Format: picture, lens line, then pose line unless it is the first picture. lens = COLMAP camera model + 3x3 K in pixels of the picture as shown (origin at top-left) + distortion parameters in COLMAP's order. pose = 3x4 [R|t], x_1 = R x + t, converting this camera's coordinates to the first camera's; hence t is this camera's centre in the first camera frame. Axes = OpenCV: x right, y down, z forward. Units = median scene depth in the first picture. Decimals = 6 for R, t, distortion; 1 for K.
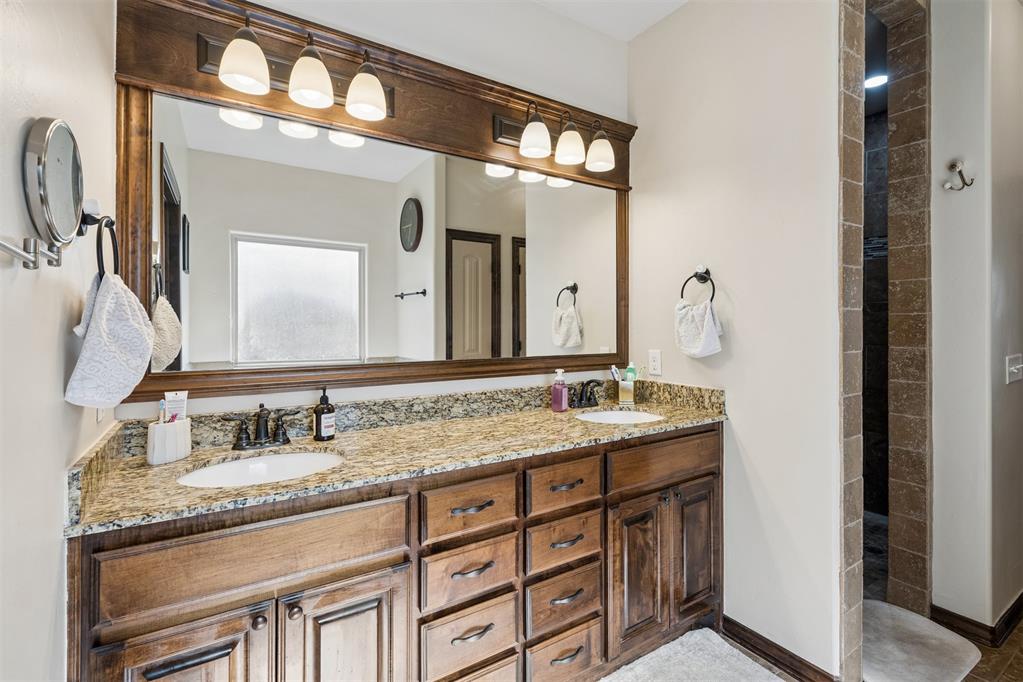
lens RADIAL K [[465.7, 0, 517.8], [0, 465.7, 331.8], [0, 0, 1]] dist [-0.003535, 0.001986]
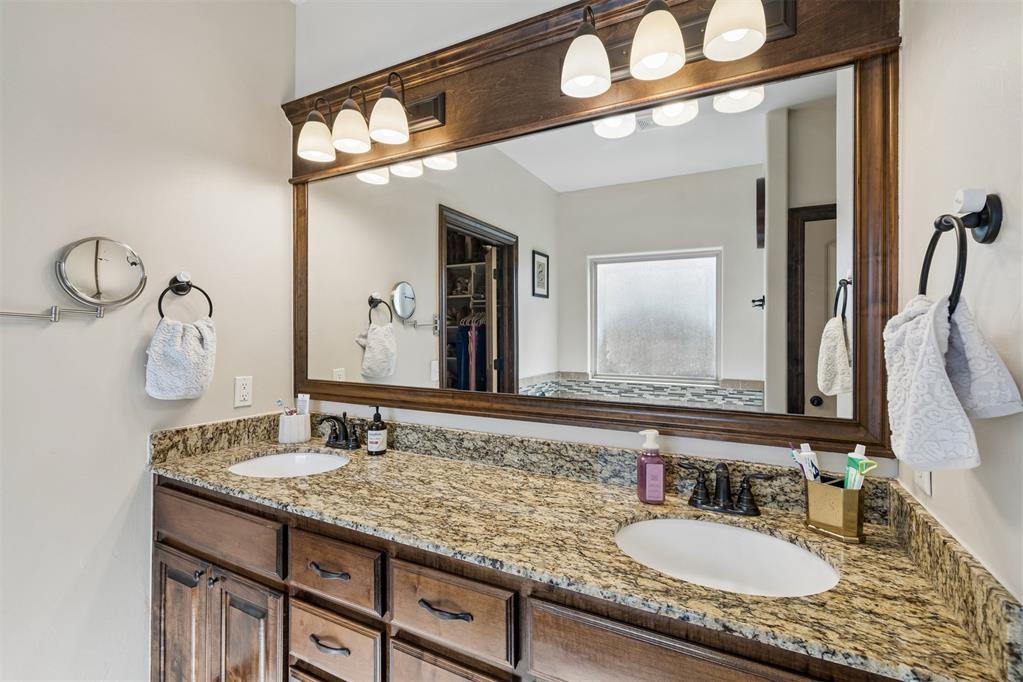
lens RADIAL K [[465.7, 0, 514.0], [0, 465.7, 340.4], [0, 0, 1]] dist [-0.003535, 0.001986]
pose [[0.496589, 0.013440, -0.867881, 0.572100], [-0.017922, 0.999826, 0.005229, -0.036381], [0.867801, 0.012957, 0.496744, 0.623866]]
